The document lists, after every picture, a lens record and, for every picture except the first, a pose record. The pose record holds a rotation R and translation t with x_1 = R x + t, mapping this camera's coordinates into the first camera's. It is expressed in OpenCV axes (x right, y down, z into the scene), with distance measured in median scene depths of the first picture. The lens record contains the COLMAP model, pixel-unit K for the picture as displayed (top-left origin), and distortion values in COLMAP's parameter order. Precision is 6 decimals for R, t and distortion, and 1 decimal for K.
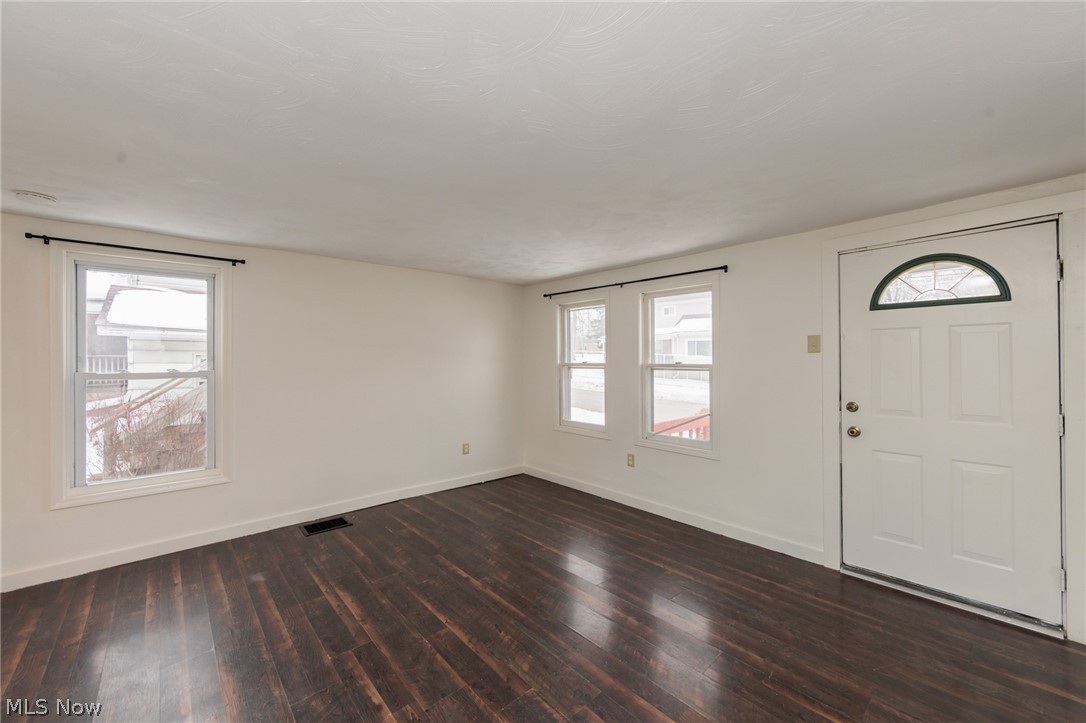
lens RADIAL K [[426.7, 0, 547.0], [0, 426.7, 356.3], [0, 0, 1]] dist [-0.004680, -0.000475]
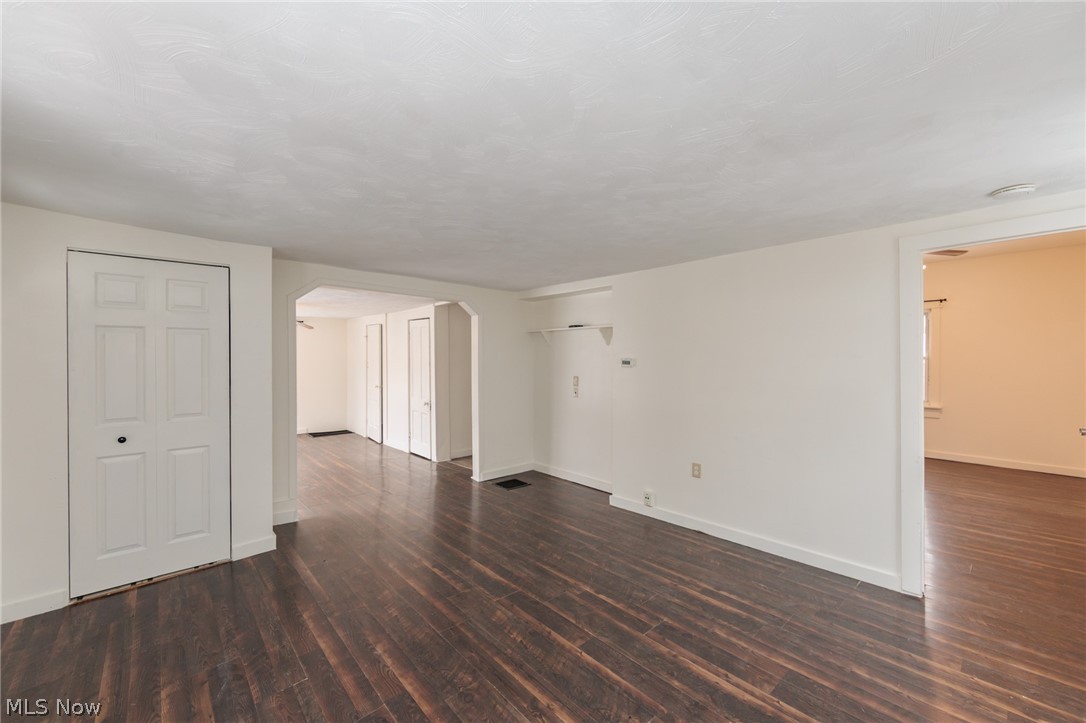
lens RADIAL K [[426.7, 0, 546.9], [0, 426.7, 357.8], [0, 0, 1]] dist [-0.004680, -0.000475]
pose [[-0.999977, 0.006418, -0.002231, -0.150605], [0.006413, 0.999977, 0.002113, -0.012864], [0.002245, 0.002099, -0.999995, 1.747829]]
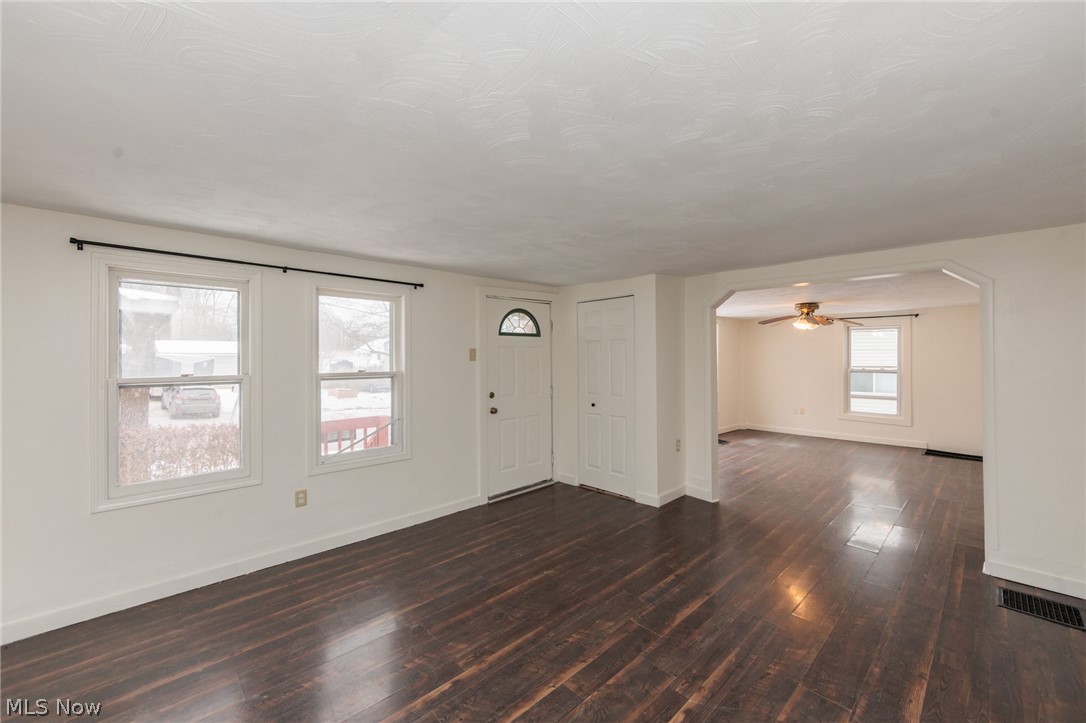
lens RADIAL K [[426.7, 0, 545.4], [0, 426.7, 358.4], [0, 0, 1]] dist [-0.004680, -0.000475]
pose [[-0.028017, 0.004145, 0.999599, -0.974710], [0.003457, 0.999986, -0.004050, -0.011668], [-0.999601, 0.003342, -0.028031, 0.946048]]
